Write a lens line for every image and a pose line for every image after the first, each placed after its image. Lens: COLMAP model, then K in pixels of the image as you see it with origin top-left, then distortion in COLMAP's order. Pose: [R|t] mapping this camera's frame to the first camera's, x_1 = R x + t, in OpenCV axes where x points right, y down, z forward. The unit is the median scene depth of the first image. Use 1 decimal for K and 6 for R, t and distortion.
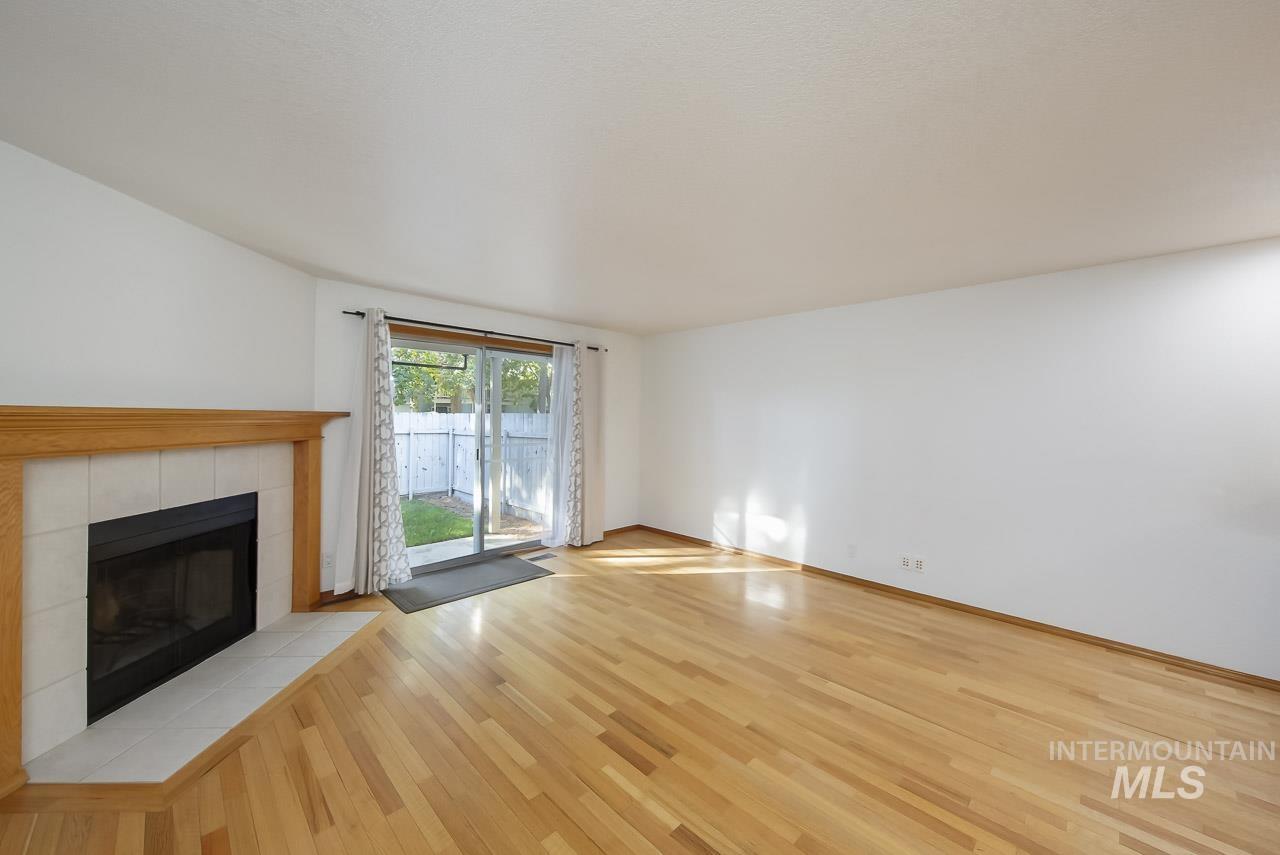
lens RADIAL K [[469.0, 0, 640.0], [0, 469.0, 427.5], [0, 0, 1]] dist [-0.000751, -0.000047]
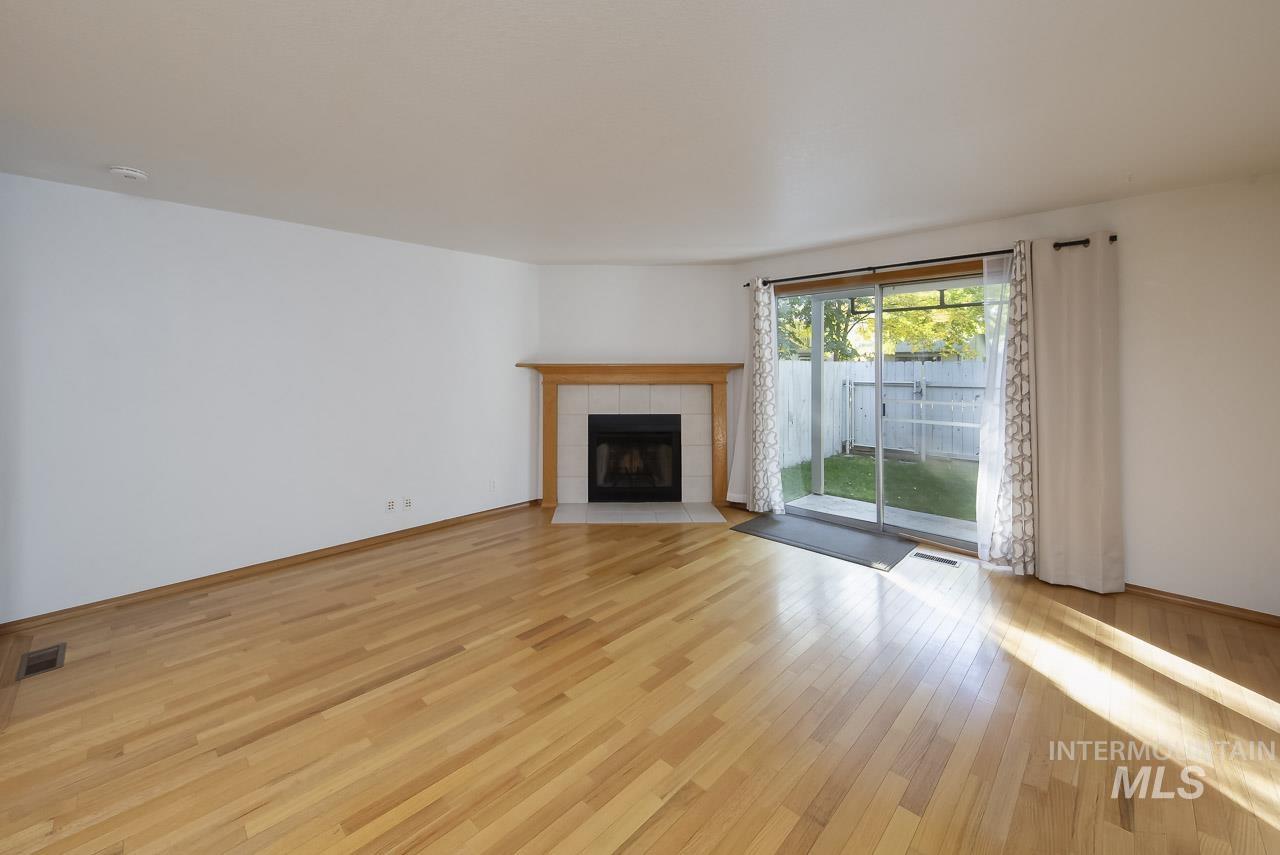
lens RADIAL K [[508.1, 0, 632.6], [0, 508.1, 374.7], [0, 0, 1]] dist [0.016751, 0.000003]
pose [[0.013544, 0.009013, -0.999868, 1.028831], [-0.016906, 0.999819, 0.008783, -0.012042], [0.999765, 0.016785, 0.013694, 0.915203]]
